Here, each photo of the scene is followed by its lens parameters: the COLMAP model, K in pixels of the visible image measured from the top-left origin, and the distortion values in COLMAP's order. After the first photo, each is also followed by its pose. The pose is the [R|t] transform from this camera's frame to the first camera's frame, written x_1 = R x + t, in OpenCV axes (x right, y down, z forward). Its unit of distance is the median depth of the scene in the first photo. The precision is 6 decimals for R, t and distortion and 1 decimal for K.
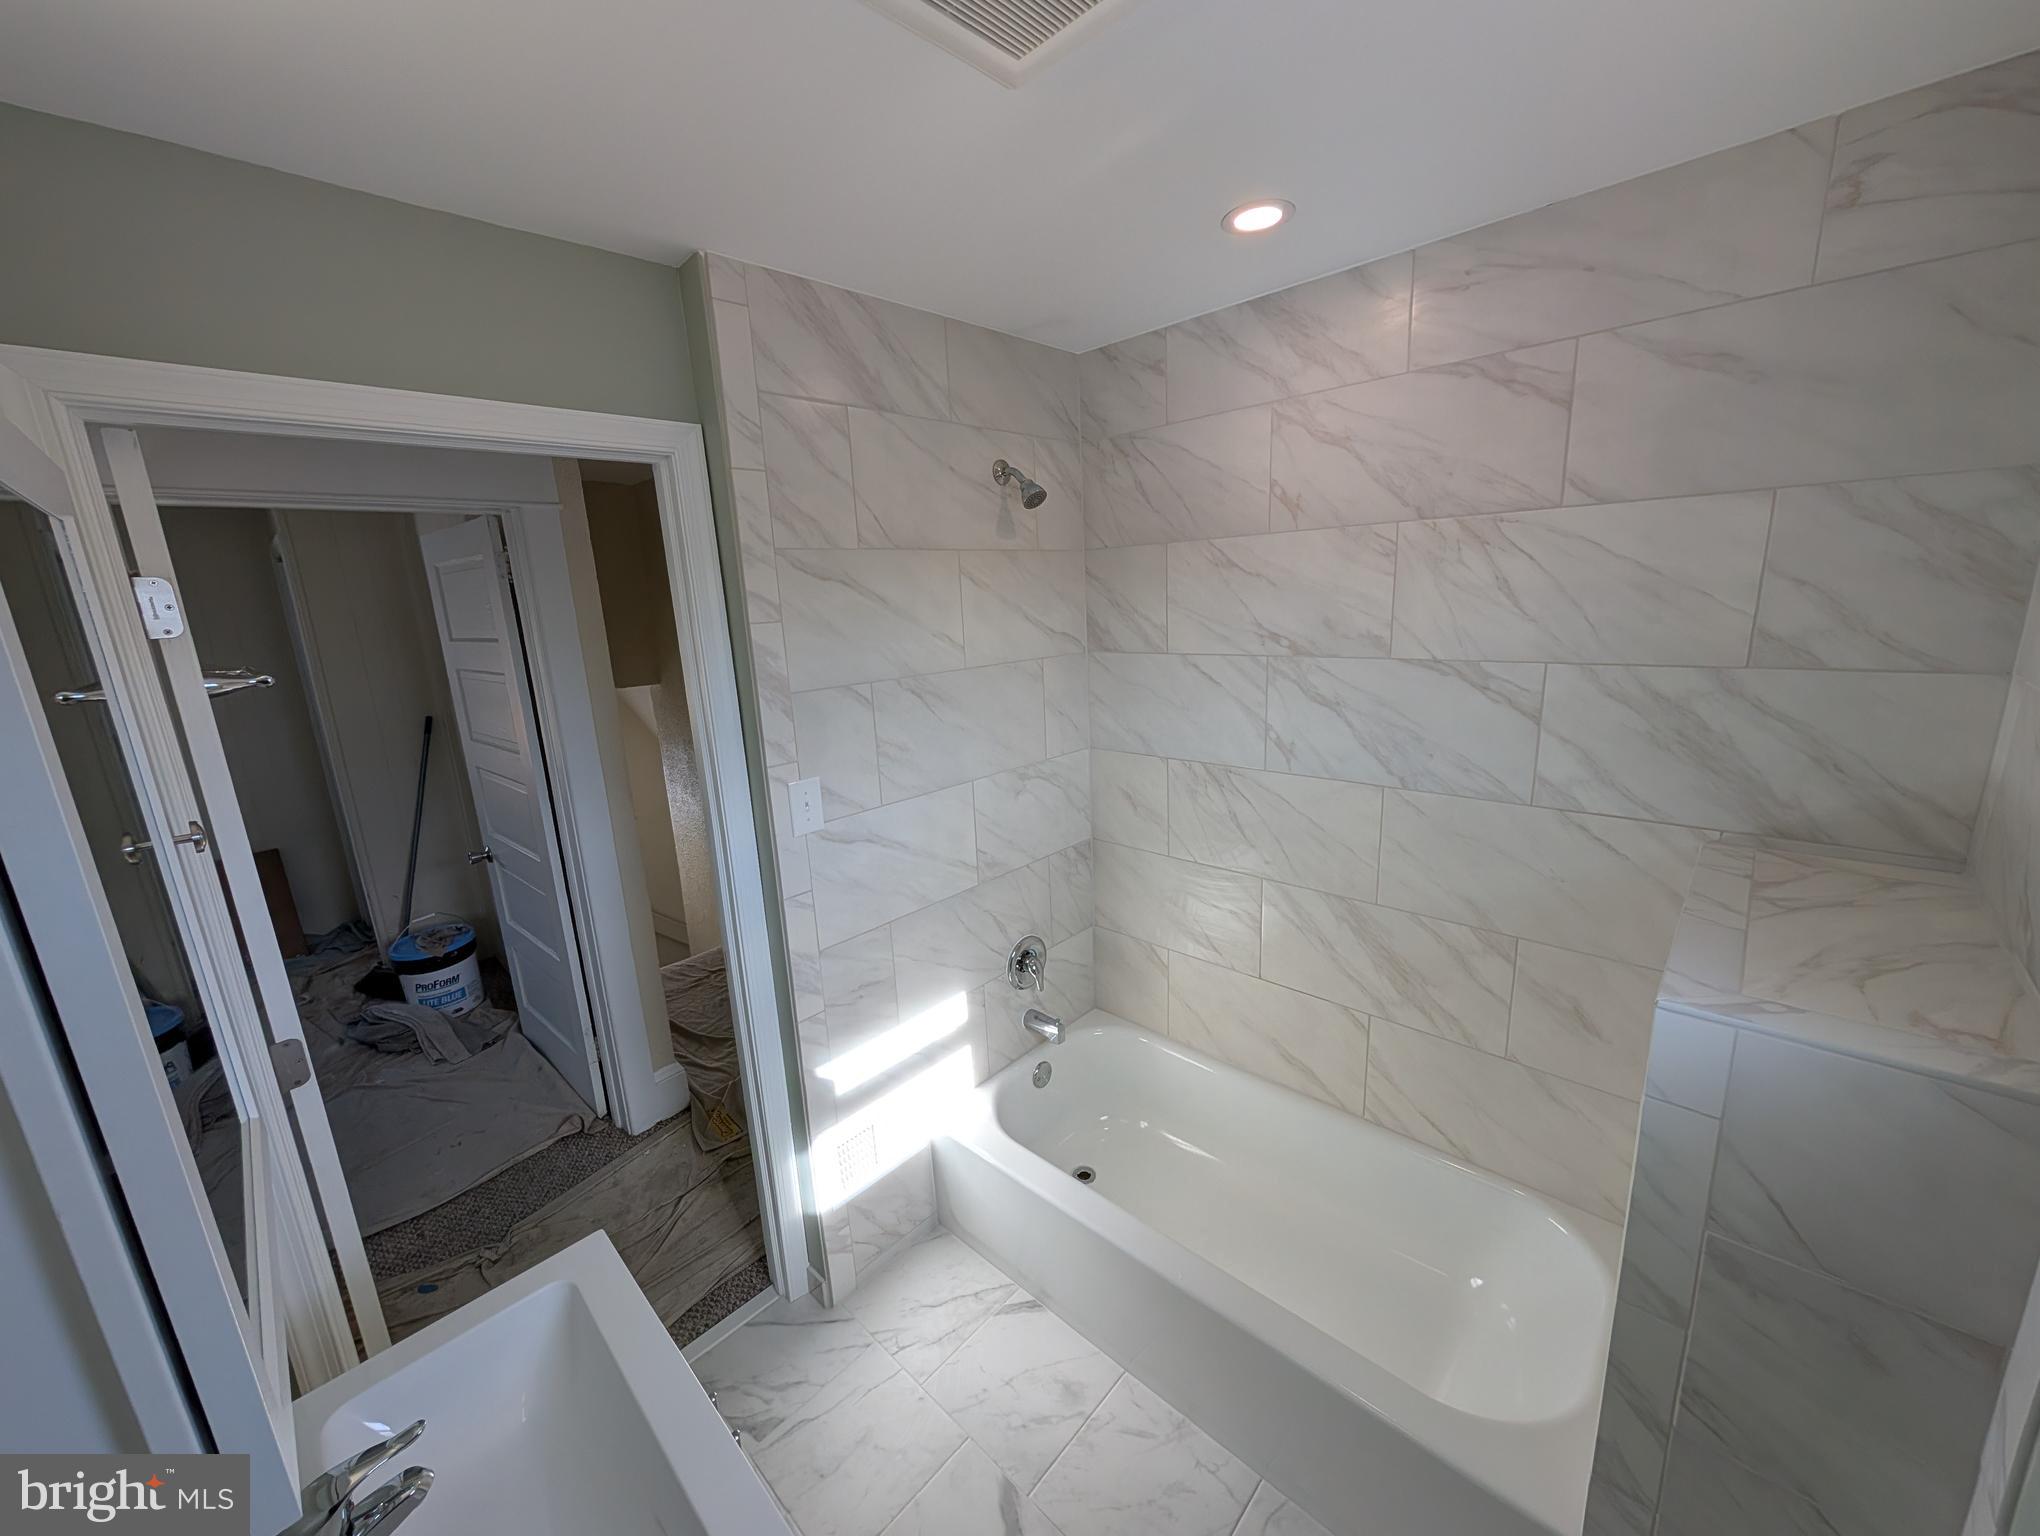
lens RADIAL K [[763.8, 0, 1032.3], [0, 763.8, 764.3], [0, 0, 1]] dist [-0.002270, 0.000139]
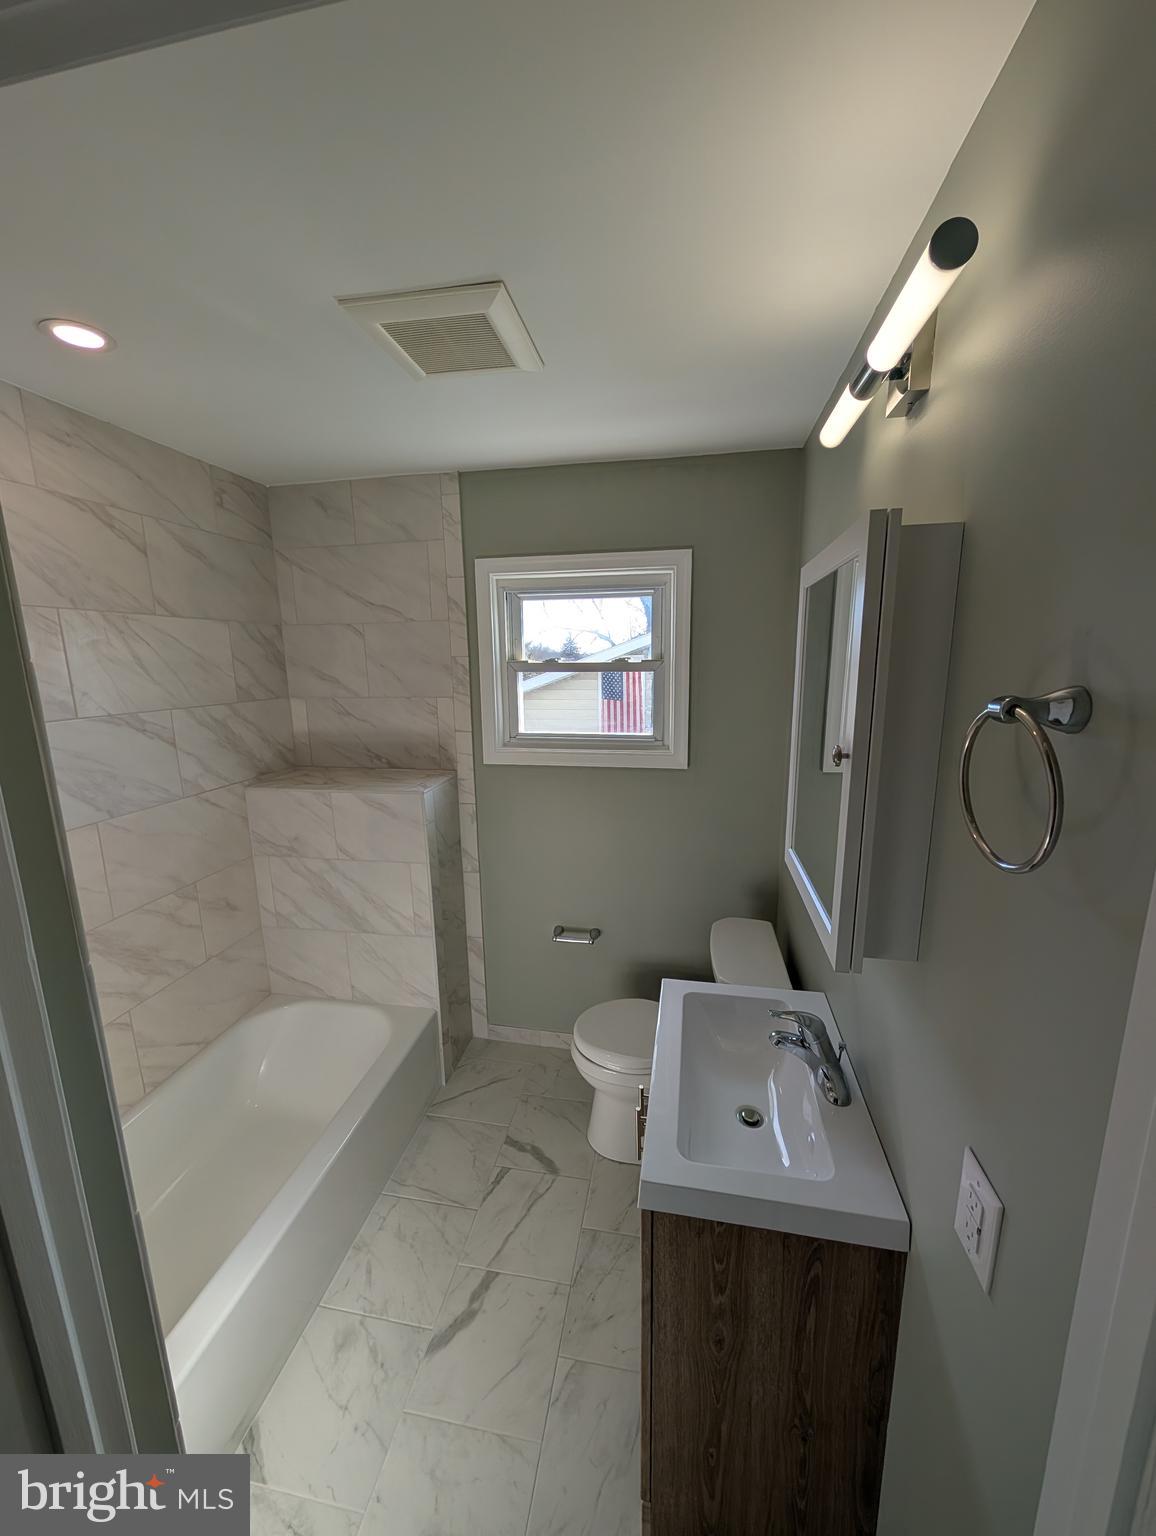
lens RADIAL K [[575.1, 0, 578.7], [0, 575.1, 766.7], [0, 0, 1]] dist [-0.002270, 0.000139]
pose [[-0.537711, -0.105712, 0.836476, -0.807061], [0.221274, 0.939639, 0.260991, -0.140710], [-0.813576, 0.325428, -0.481863, 0.893498]]
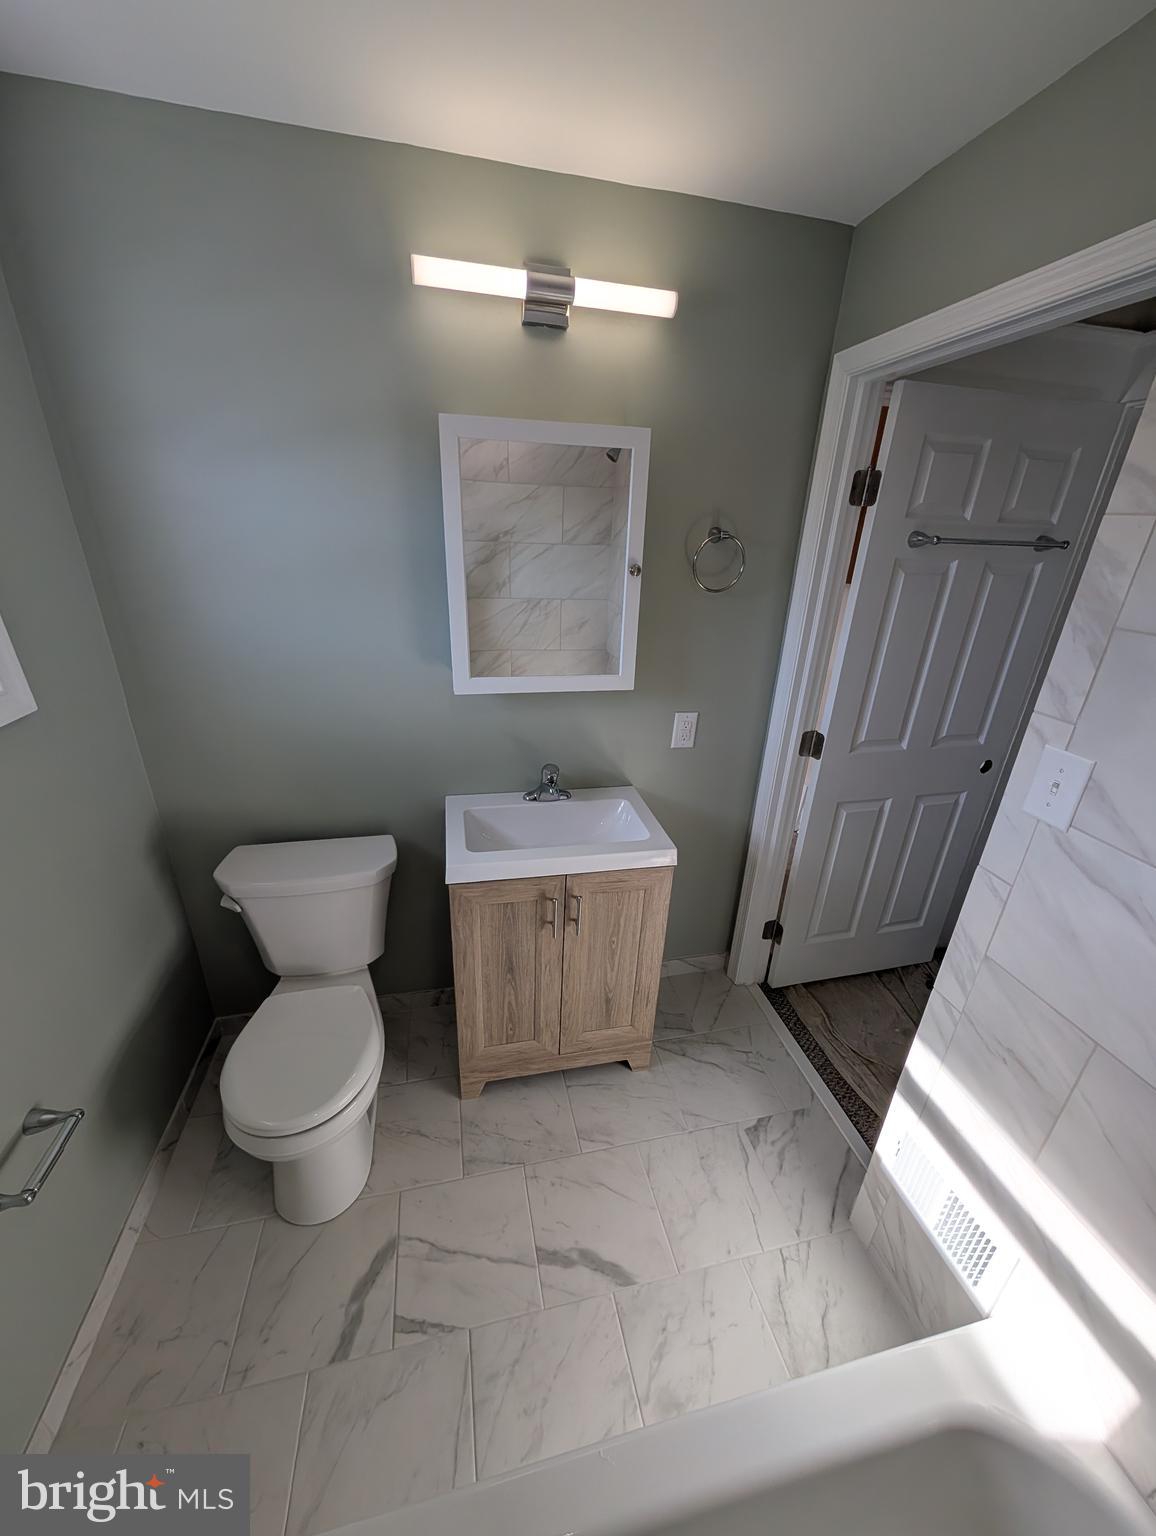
lens RADIAL K [[575.1, 0, 578.6], [0, 575.1, 770.2], [0, 0, 1]] dist [-0.002270, 0.000139]
pose [[-0.563089, 0.347745, -0.749670, 0.386544], [-0.191256, 0.827689, 0.527590, -0.169598], [0.803960, 0.440459, -0.399554, 0.892901]]
